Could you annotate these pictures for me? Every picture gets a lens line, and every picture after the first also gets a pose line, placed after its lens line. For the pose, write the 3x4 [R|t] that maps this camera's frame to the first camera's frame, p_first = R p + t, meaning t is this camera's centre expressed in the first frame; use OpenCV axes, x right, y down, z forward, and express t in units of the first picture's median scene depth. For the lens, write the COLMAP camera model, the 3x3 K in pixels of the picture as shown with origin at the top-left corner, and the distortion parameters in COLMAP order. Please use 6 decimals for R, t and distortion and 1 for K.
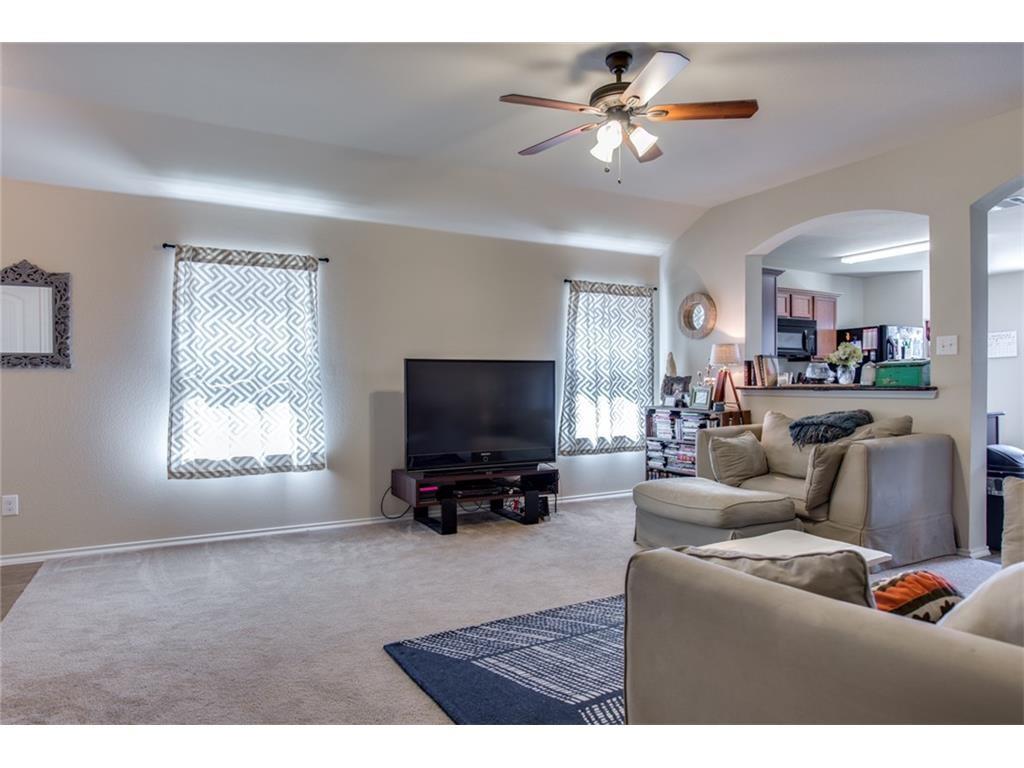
lens RADIAL K [[634.4, 0, 506.6], [0, 634.4, 382.5], [0, 0, 1]] dist [-0.009858, -0.001485]
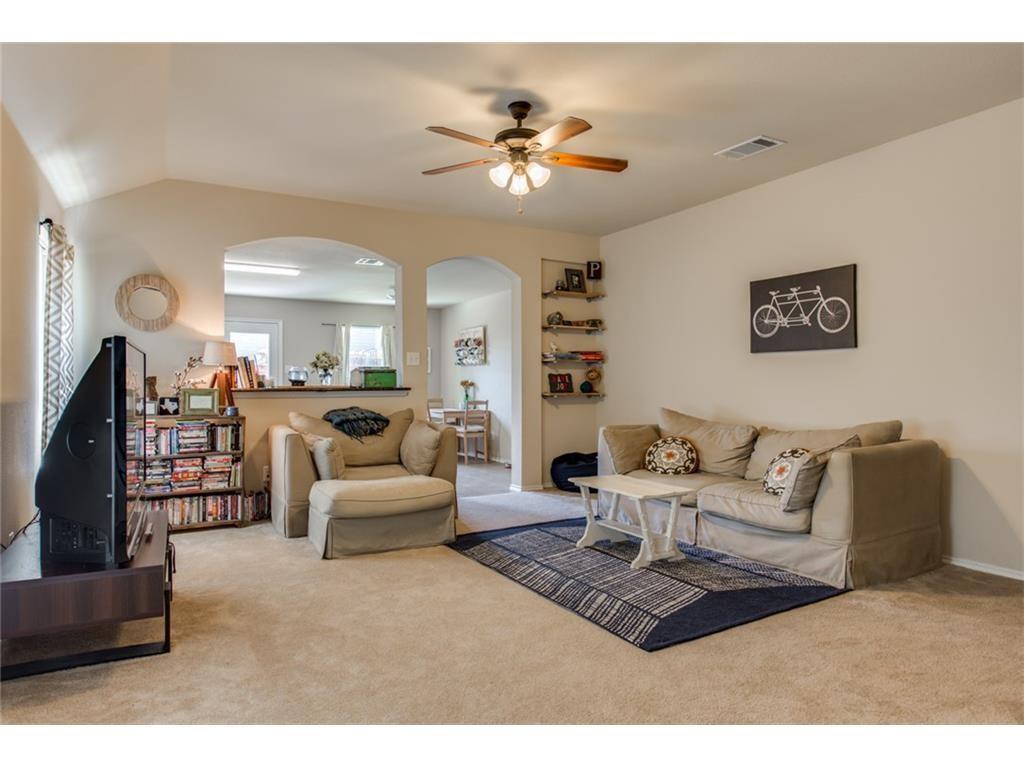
lens RADIAL K [[634.4, 0, 507.7], [0, 634.4, 385.6], [0, 0, 1]] dist [-0.009858, -0.001485]
pose [[-0.015163, -0.000909, 0.999885, -1.112418], [0.000253, 1.000000, 0.000913, 0.001740], [-0.999885, 0.000266, -0.015162, 1.169801]]
